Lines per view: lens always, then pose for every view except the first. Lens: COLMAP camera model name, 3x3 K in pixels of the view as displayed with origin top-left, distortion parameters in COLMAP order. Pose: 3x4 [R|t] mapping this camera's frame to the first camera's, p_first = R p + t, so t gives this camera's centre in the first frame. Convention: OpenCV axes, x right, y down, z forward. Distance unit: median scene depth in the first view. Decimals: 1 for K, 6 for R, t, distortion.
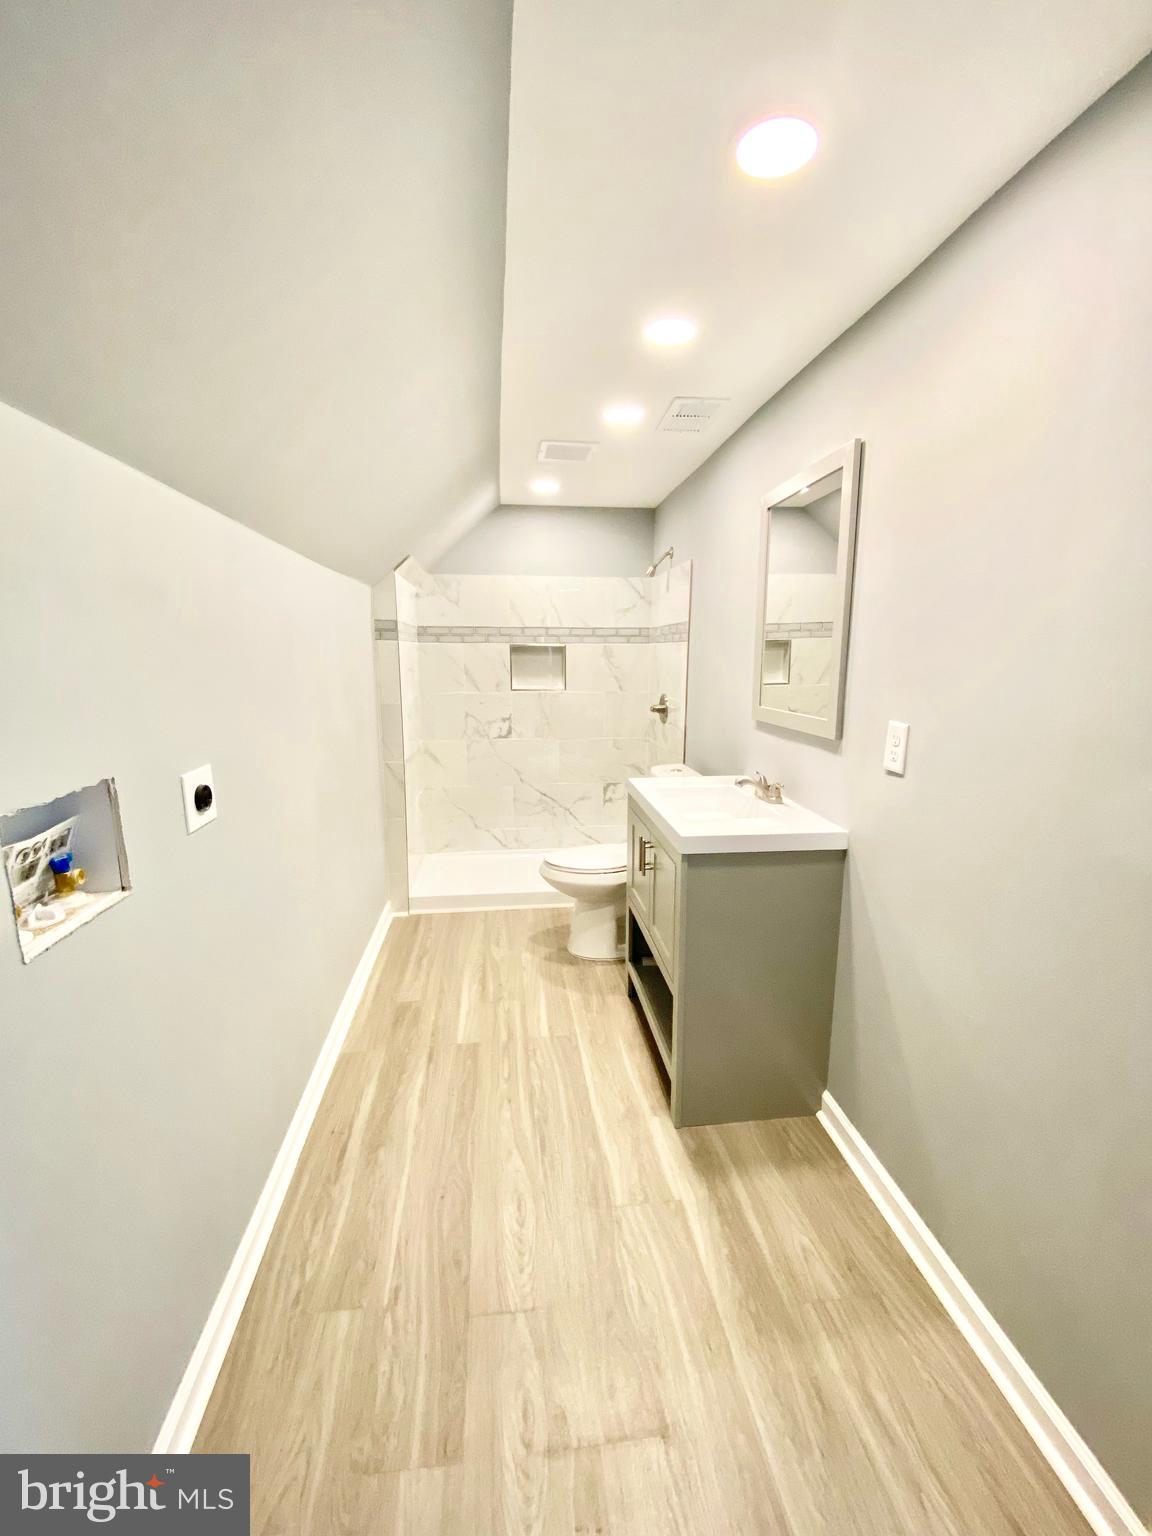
lens RADIAL K [[625.3, 0, 571.0], [0, 625.3, 769.0], [0, 0, 1]] dist [0.002589, -0.000048]
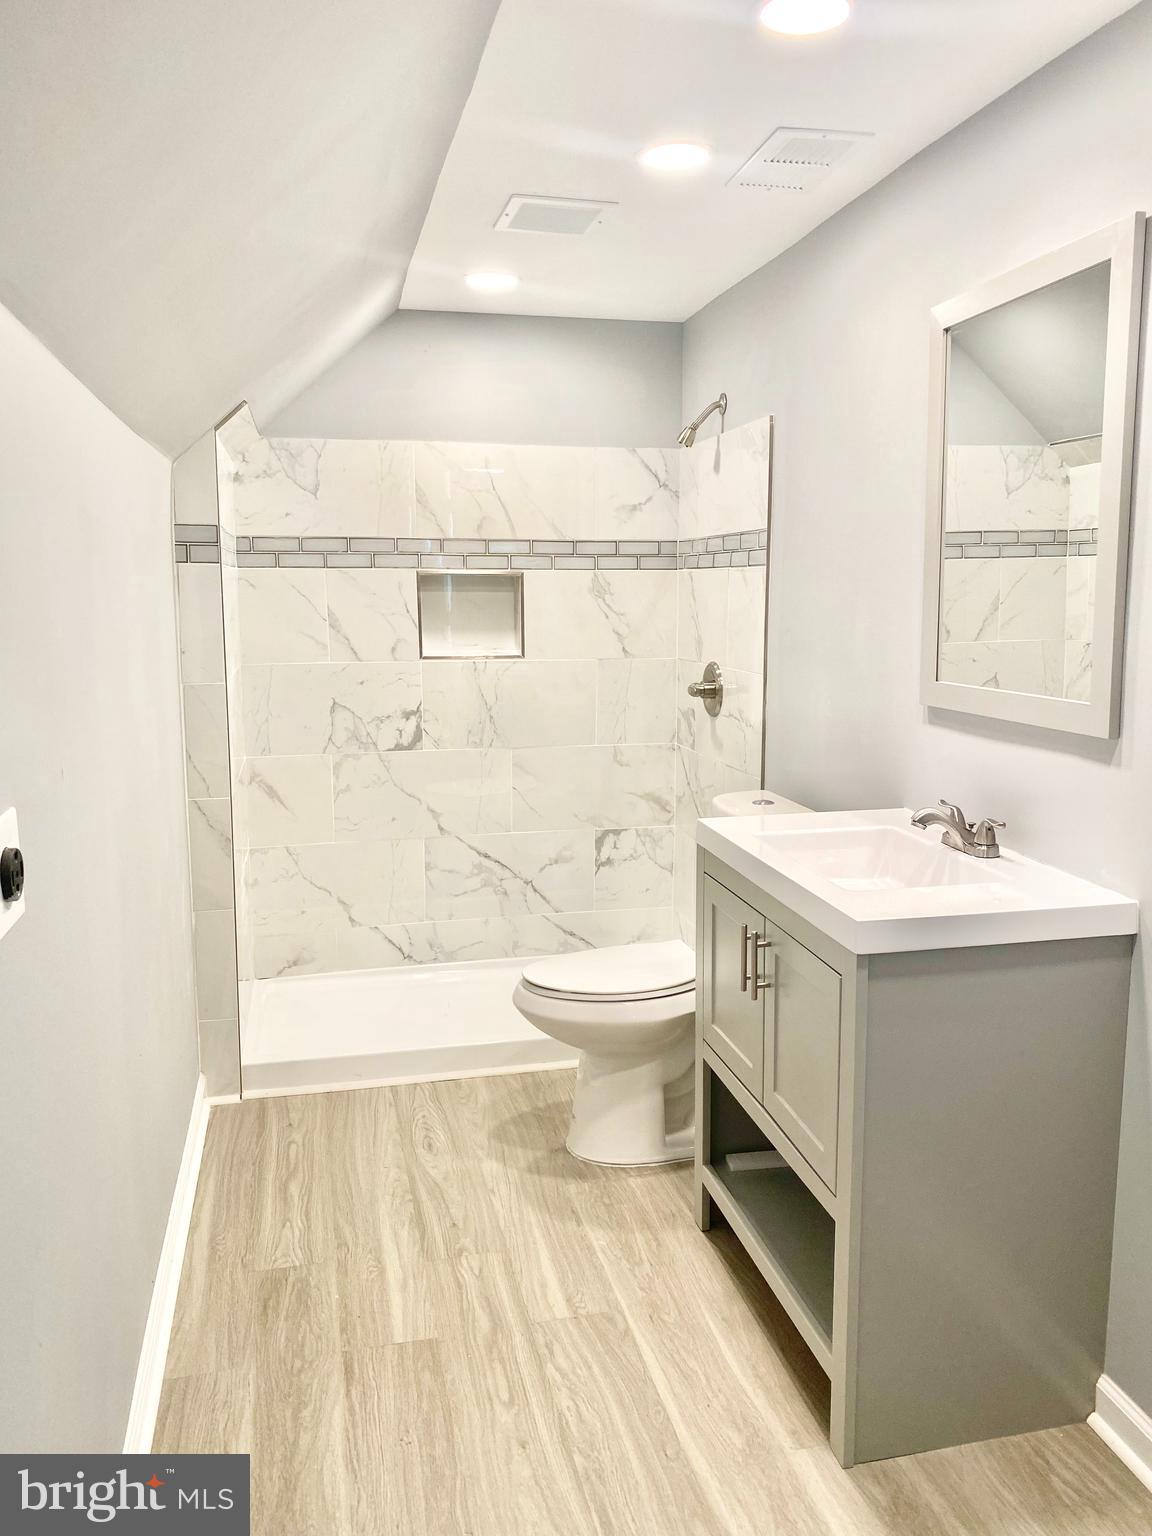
lens RADIAL K [[1191.9, 0, 579.4], [0, 1191.9, 763.4], [0, 0, 1]] dist [-0.010643, -0.002577]
pose [[0.993152, -0.020048, 0.115094, -0.110972], [0.024286, 0.999073, -0.035536, 0.001185], [-0.114275, 0.038088, 0.992719, -0.003208]]
